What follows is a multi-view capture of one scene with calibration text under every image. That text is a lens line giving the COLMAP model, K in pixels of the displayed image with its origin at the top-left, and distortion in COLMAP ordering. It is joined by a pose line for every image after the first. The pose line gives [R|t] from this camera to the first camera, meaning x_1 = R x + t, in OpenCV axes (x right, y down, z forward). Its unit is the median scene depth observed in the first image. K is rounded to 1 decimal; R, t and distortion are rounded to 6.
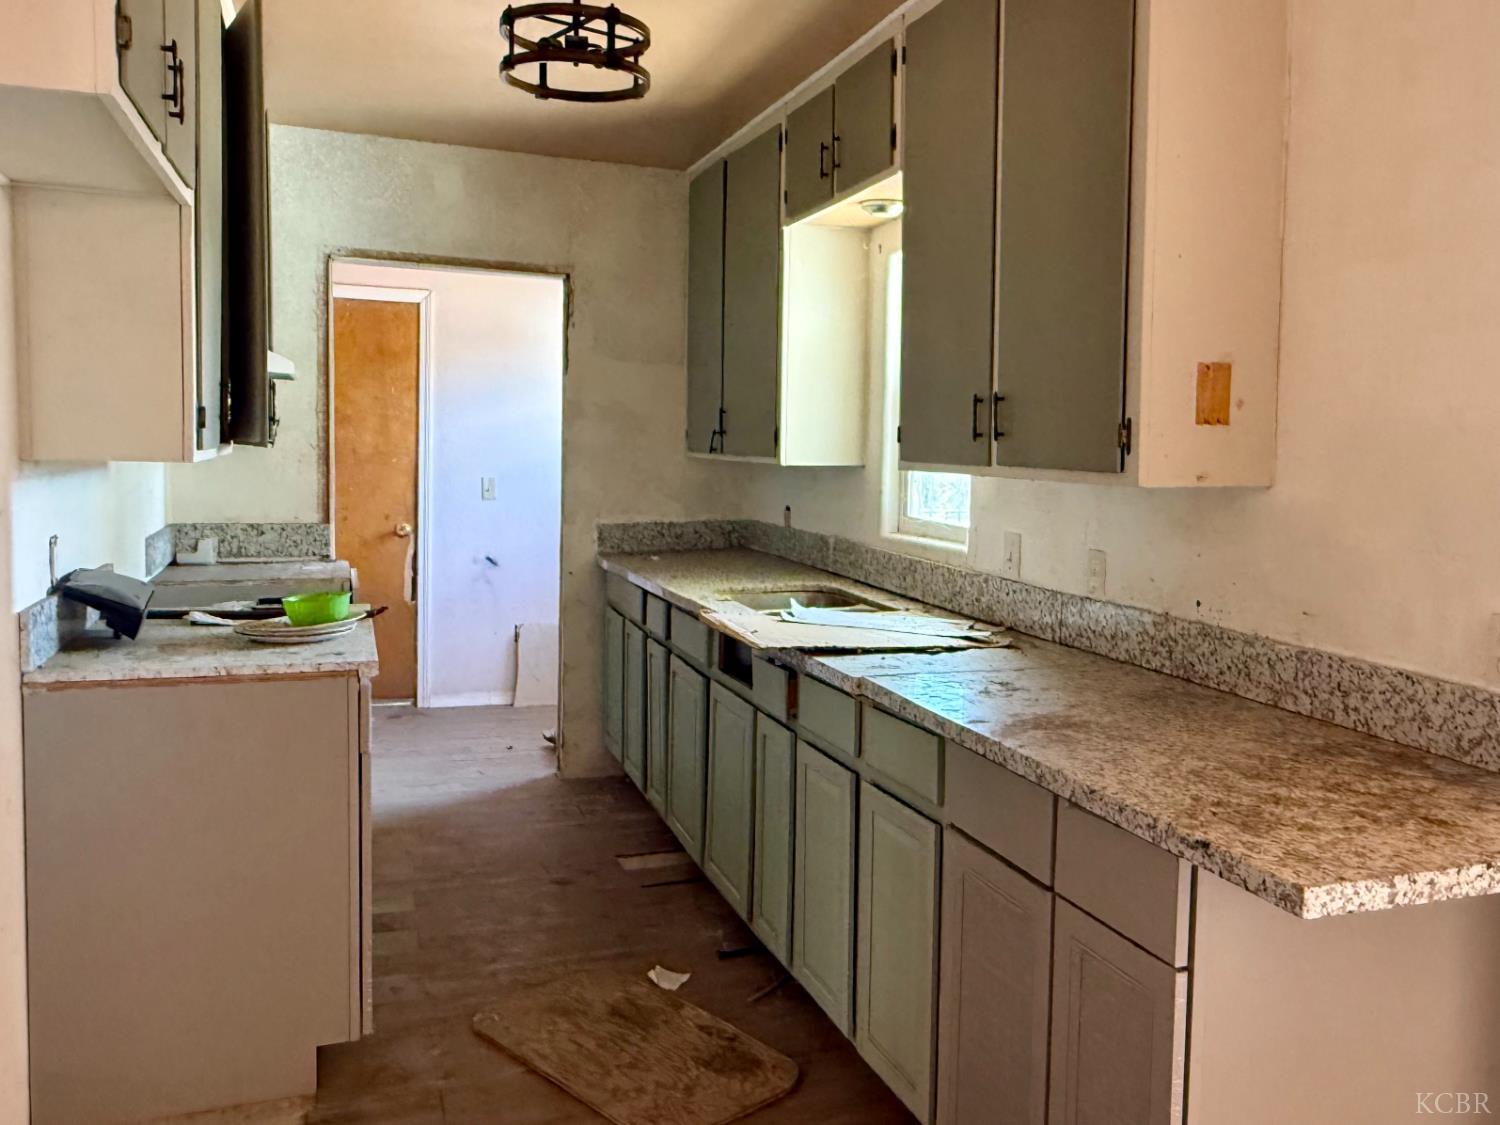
lens RADIAL K [[1213.3, 0, 754.1], [0, 1213.3, 559.1], [0, 0, 1]] dist [0.012651, 0.004373]
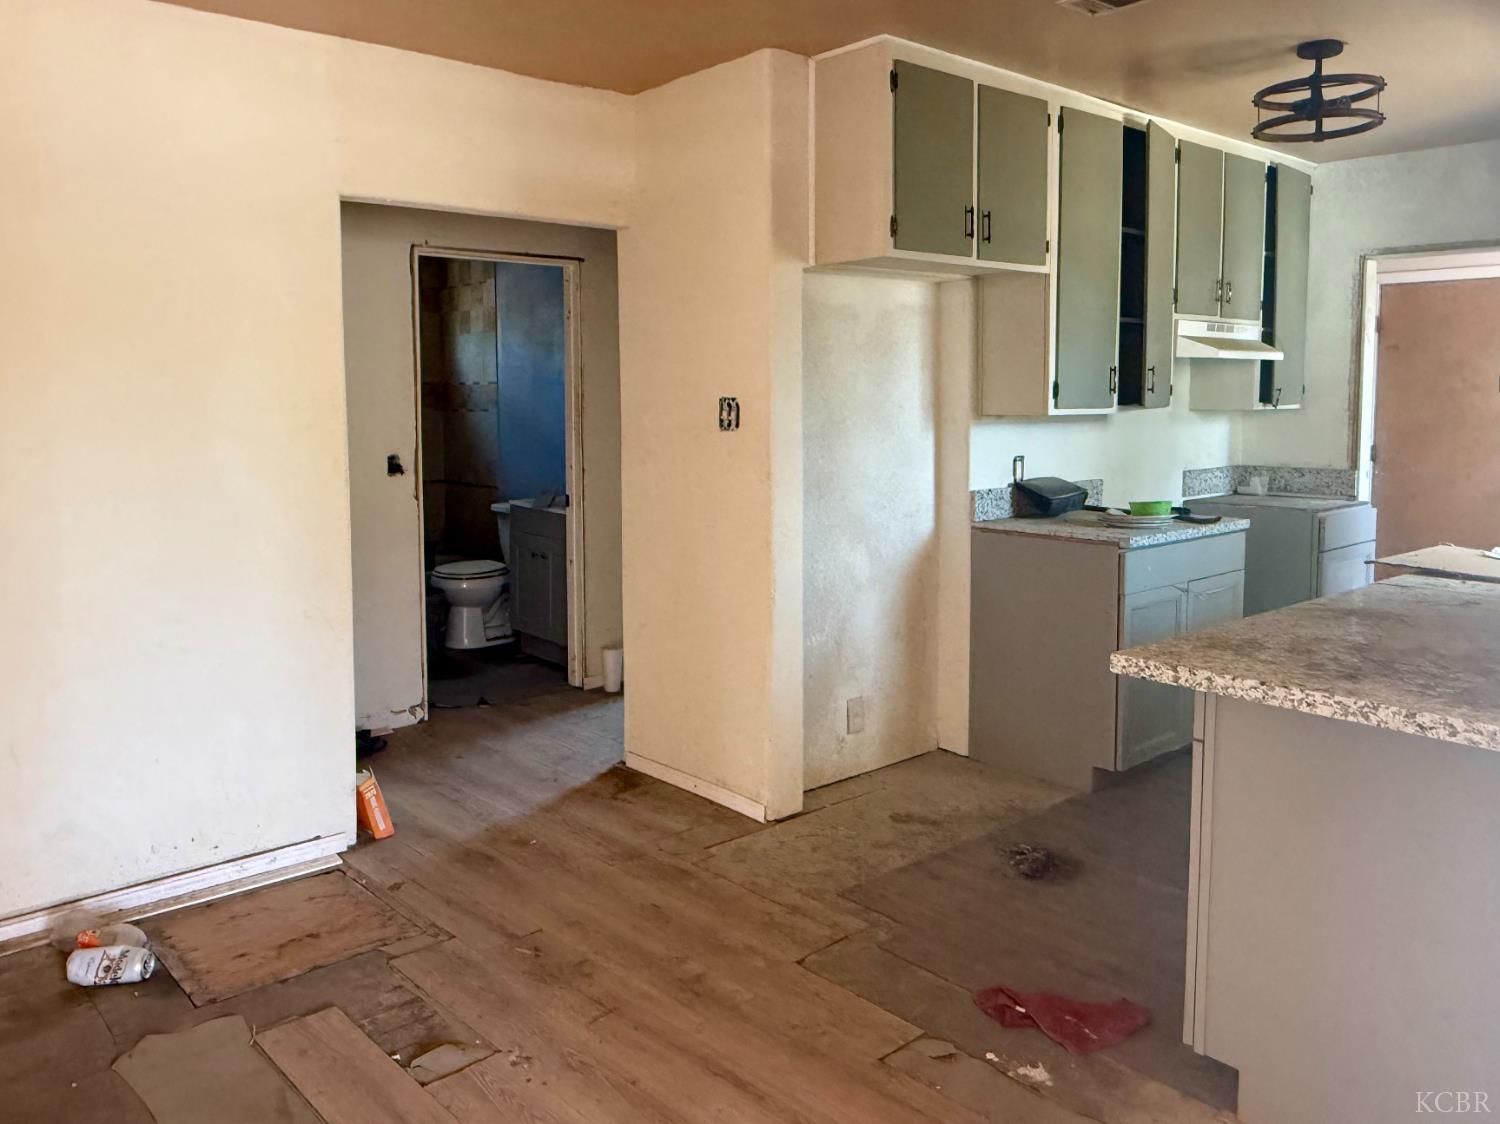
lens RADIAL K [[1213.3, 0, 750.2], [0, 1213.3, 564.2], [0, 0, 1]] dist [0.012651, 0.004373]
pose [[0.359172, 0.108737, -0.926915, 0.620503], [-0.084386, 0.992905, 0.083780, 0.014693], [0.929449, 0.048128, 0.365799, -0.037358]]
